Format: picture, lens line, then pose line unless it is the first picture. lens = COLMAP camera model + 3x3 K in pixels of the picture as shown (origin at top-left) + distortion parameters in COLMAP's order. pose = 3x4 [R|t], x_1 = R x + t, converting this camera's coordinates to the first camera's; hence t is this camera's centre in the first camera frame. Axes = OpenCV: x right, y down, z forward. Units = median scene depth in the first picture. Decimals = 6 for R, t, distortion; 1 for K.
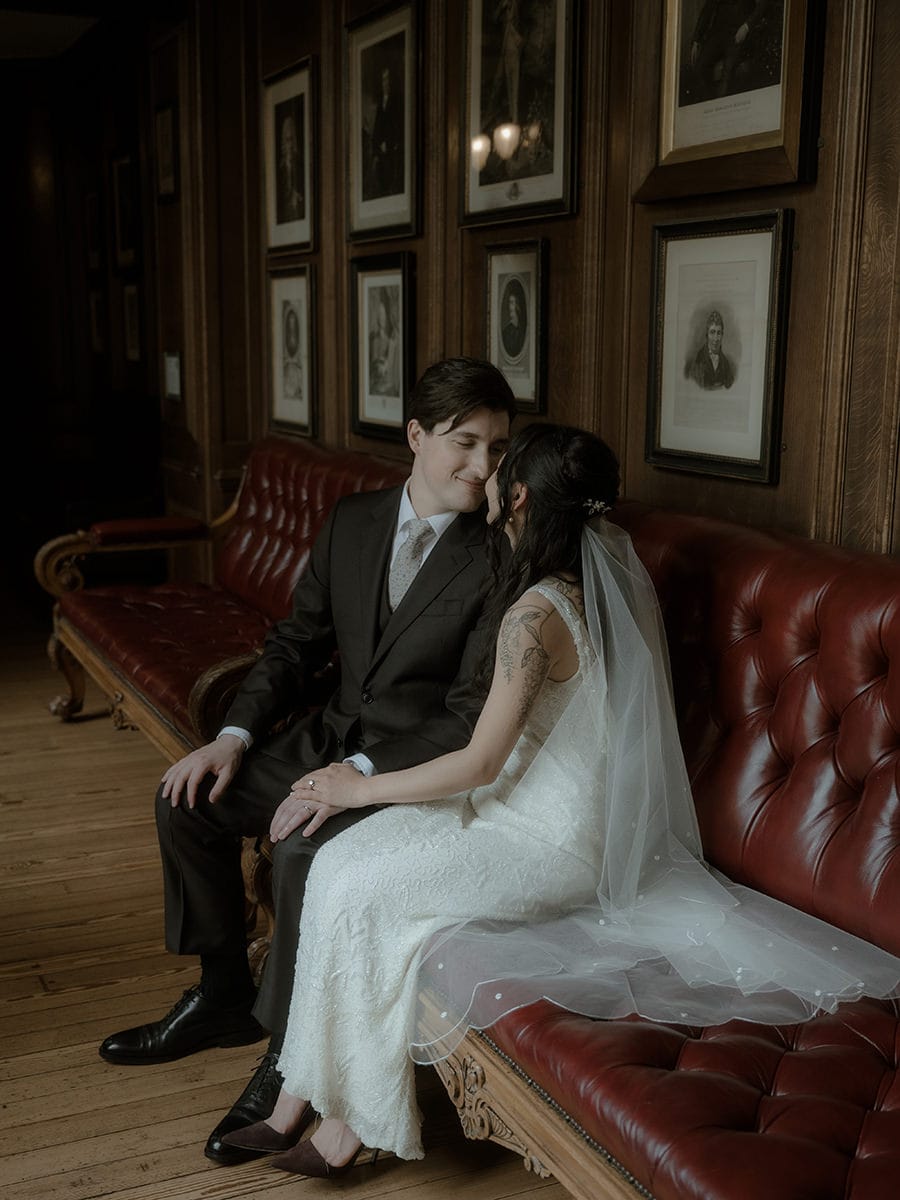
lens RADIAL K [[1408.7, 0, 452.8], [0, 1408.7, 606.1], [0, 0, 1]] dist [-0.018860, 0.000000]
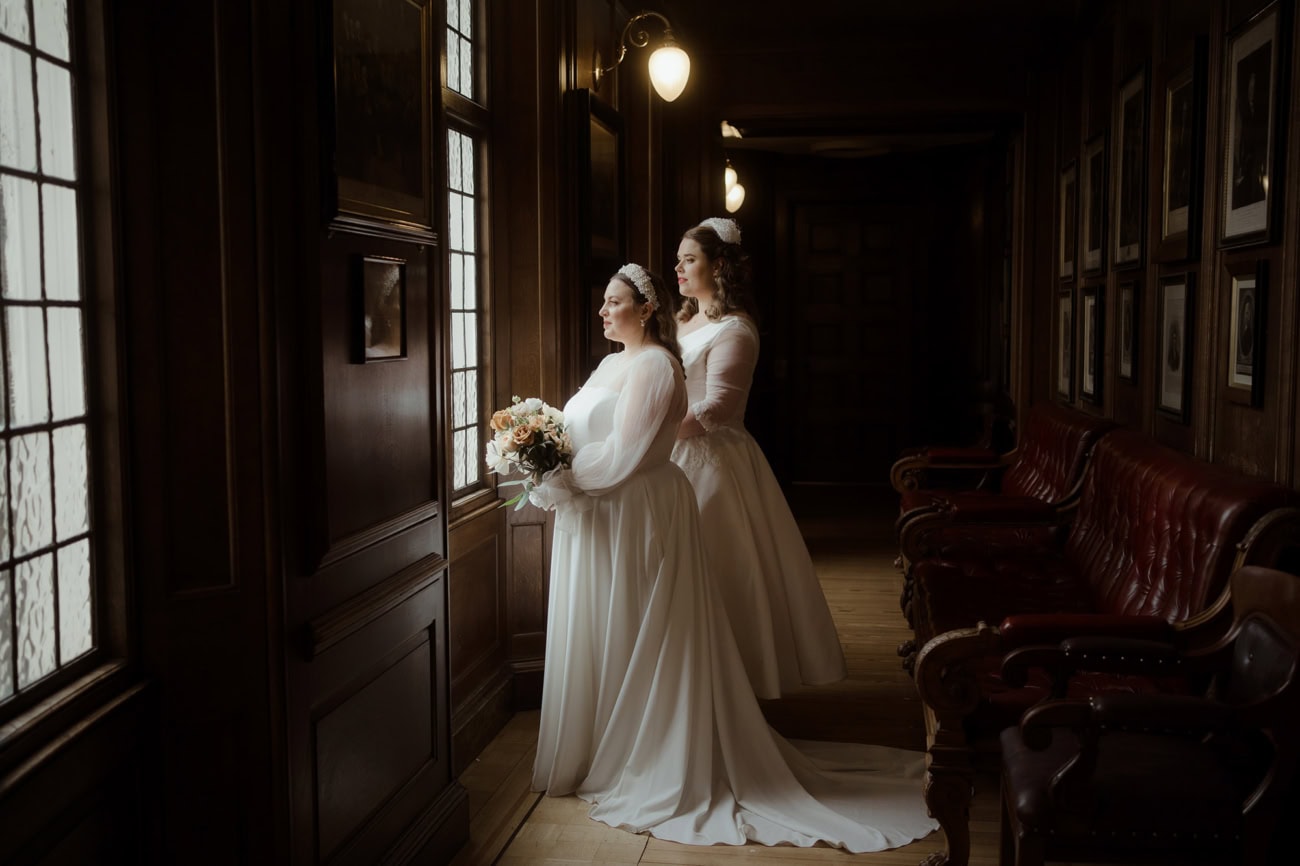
lens RADIAL K [[1364.8, 0, 650.8], [0, 1364.8, 445.1], [0, 0, 1]] dist [-0.005613, 0.000000]
pose [[0.814265, 0.041003, -0.579044, 0.442588], [-0.097572, 0.992978, -0.066893, 0.080488], [0.572235, 0.110967, 0.812548, -0.514479]]
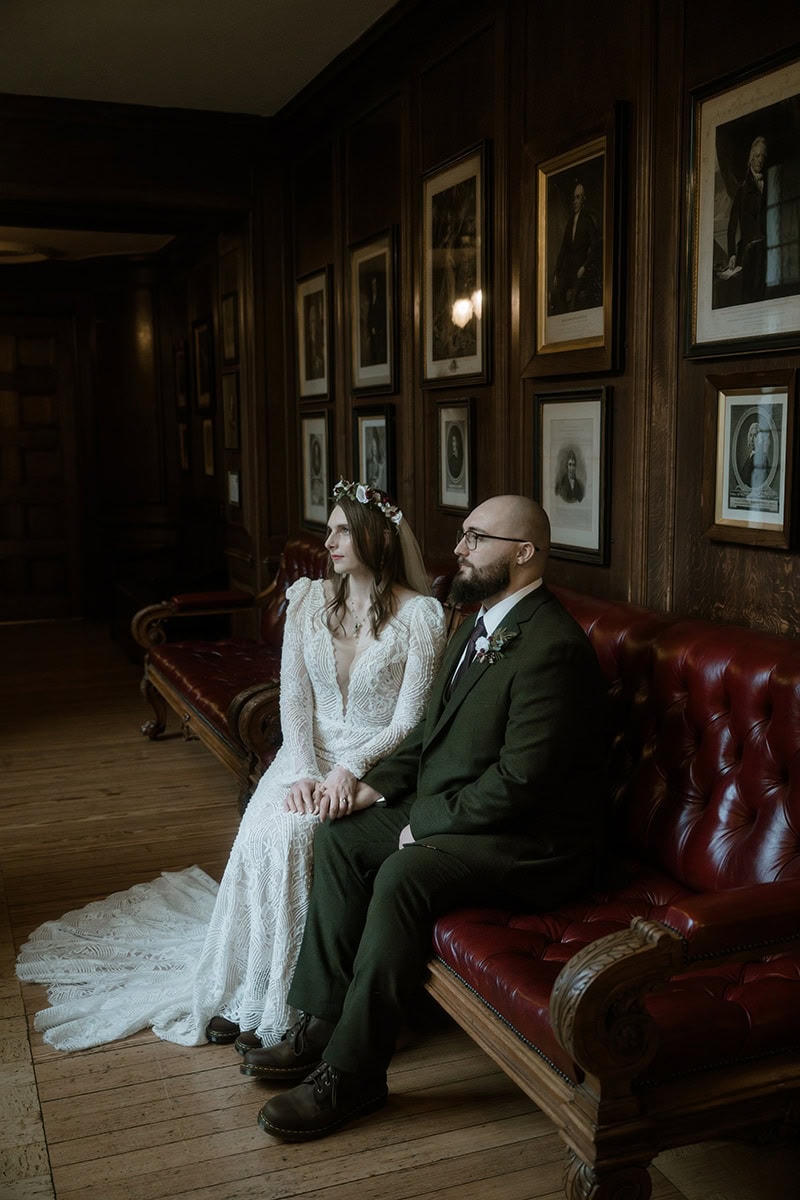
lens RADIAL K [[1215.1, 0, 407.3], [0, 1215.1, 589.1], [0, 0, 1]] dist [-0.034861, 0.000000]
pose [[0.997153, -0.007306, -0.075044, 0.074009], [0.002391, 0.997857, -0.065382, 0.015240], [0.075361, 0.065016, 0.995034, -0.201805]]
